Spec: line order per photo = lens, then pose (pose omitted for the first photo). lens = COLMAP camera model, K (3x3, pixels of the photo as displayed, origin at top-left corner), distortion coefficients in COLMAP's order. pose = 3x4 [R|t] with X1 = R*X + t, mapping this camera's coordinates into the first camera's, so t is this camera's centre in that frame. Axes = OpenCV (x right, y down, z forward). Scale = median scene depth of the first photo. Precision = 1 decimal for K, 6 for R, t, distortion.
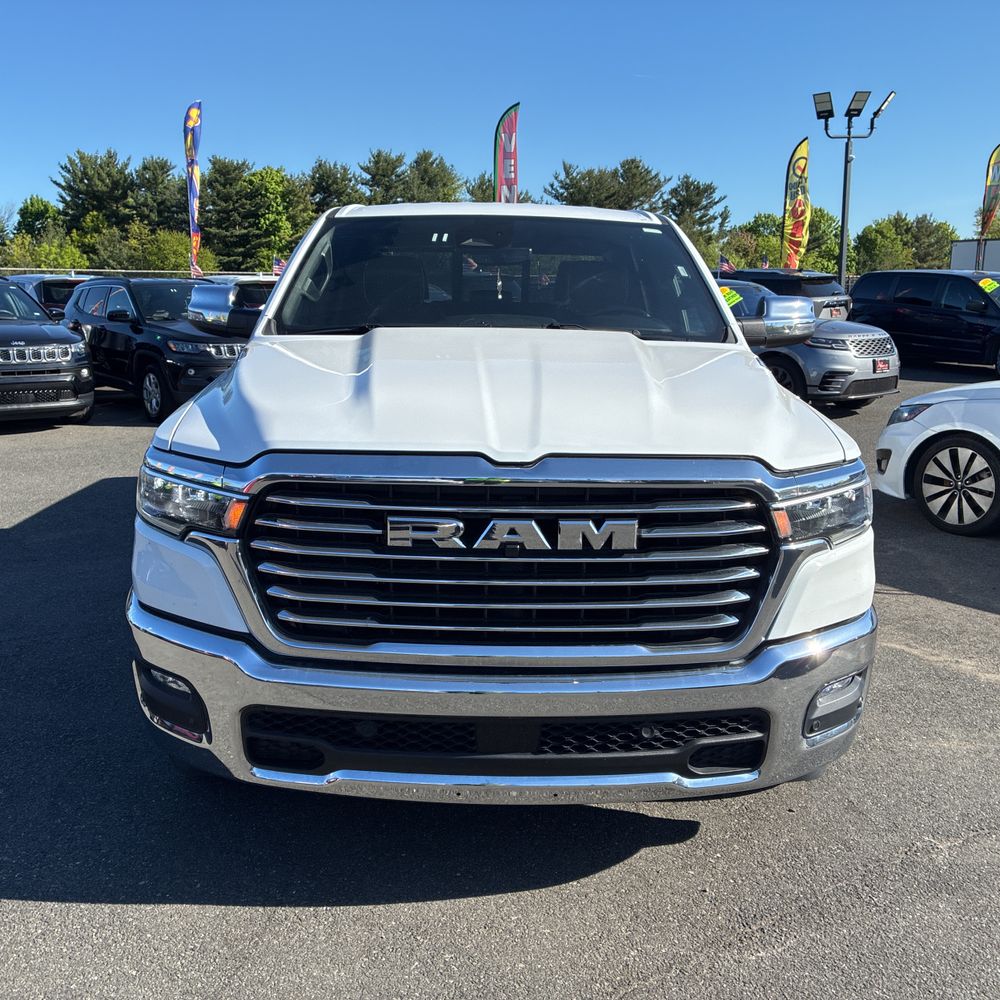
lens RADIAL K [[1016.6, 0, 499.9], [0, 1016.6, 503.1], [0, 0, 1]] dist [0.025358, 0.000000]
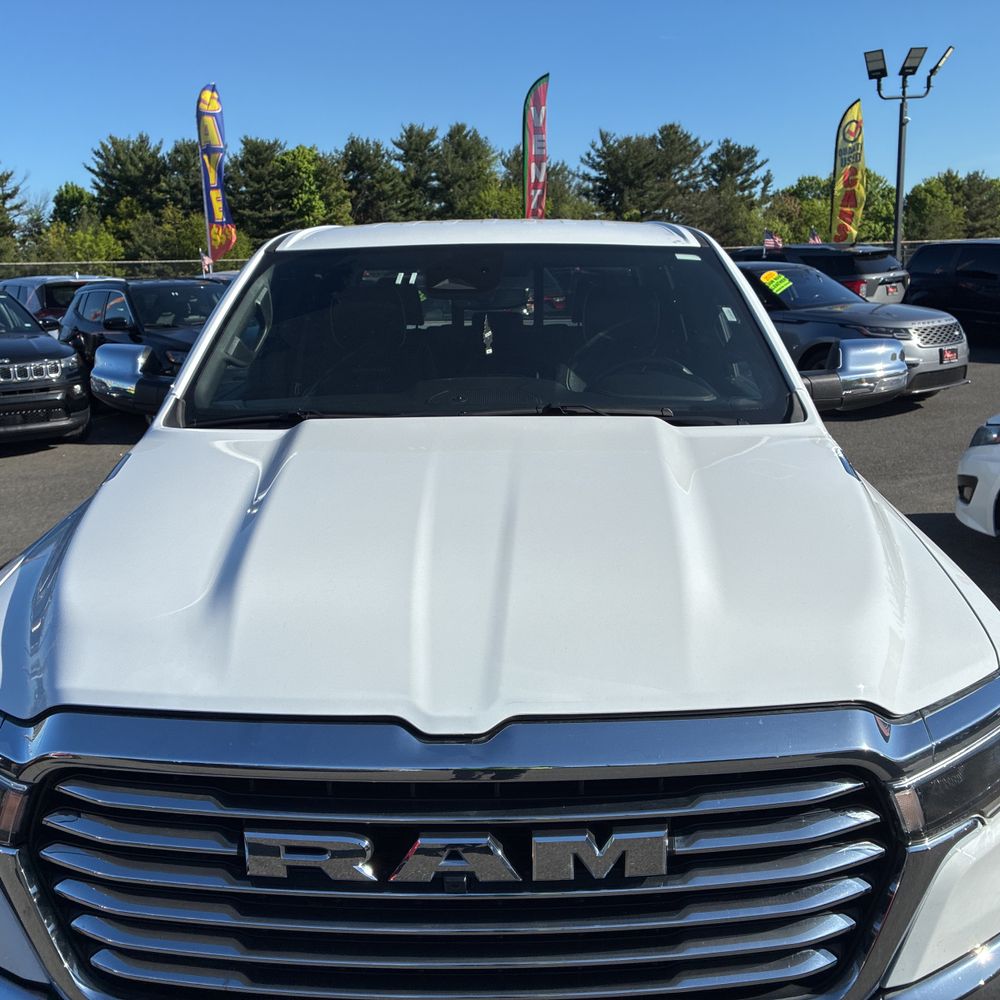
lens RADIAL K [[1016.6, 0, 506.1], [0, 1016.6, 504.2], [0, 0, 1]] dist [0.025358, 0.000000]
pose [[0.999083, -0.020870, -0.037392, 0.009284], [0.021890, 0.999393, 0.027100, -0.025783], [0.036803, -0.027894, 0.998933, 0.055612]]
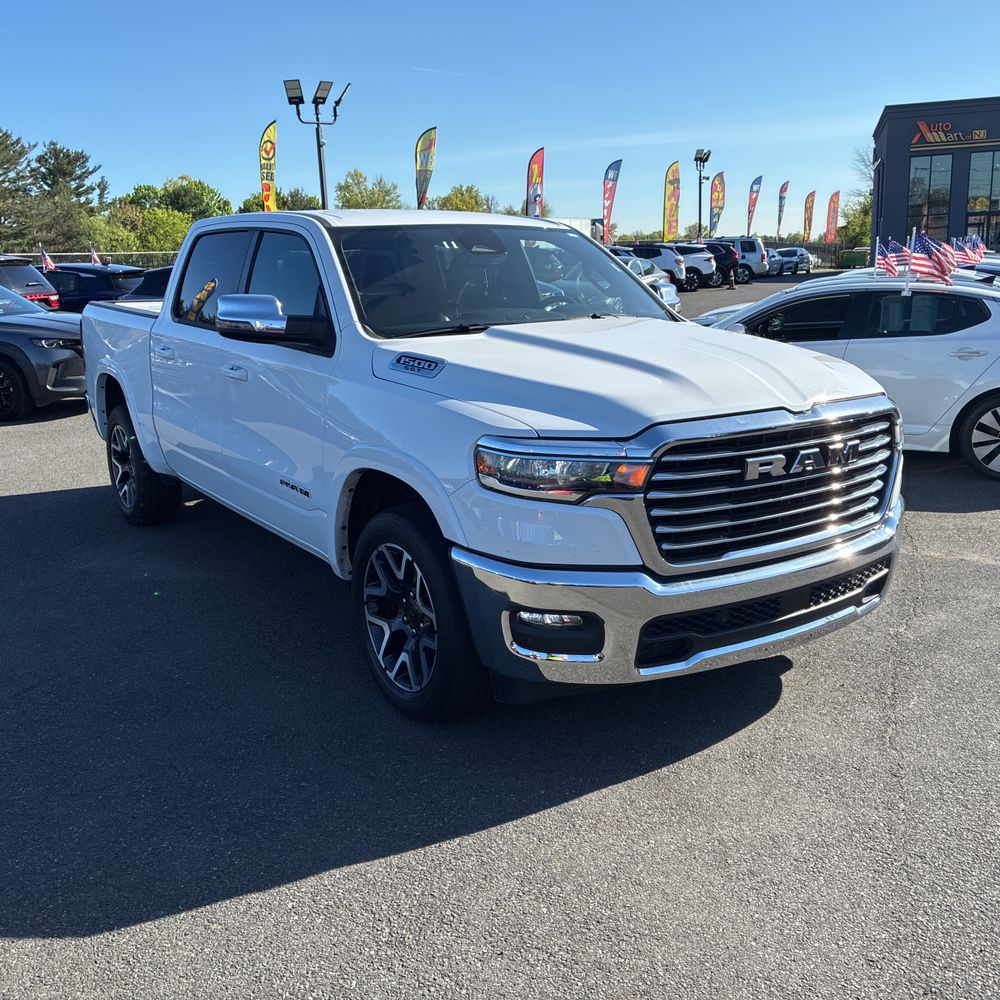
lens RADIAL K [[1016.6, 0, 497.7], [0, 1016.6, 504.0], [0, 0, 1]] dist [0.025358, 0.000000]
pose [[0.832350, -0.153736, 0.532503, -0.156453], [0.139271, 0.987949, 0.067533, -0.009249], [-0.536468, 0.017951, 0.843730, -0.000754]]
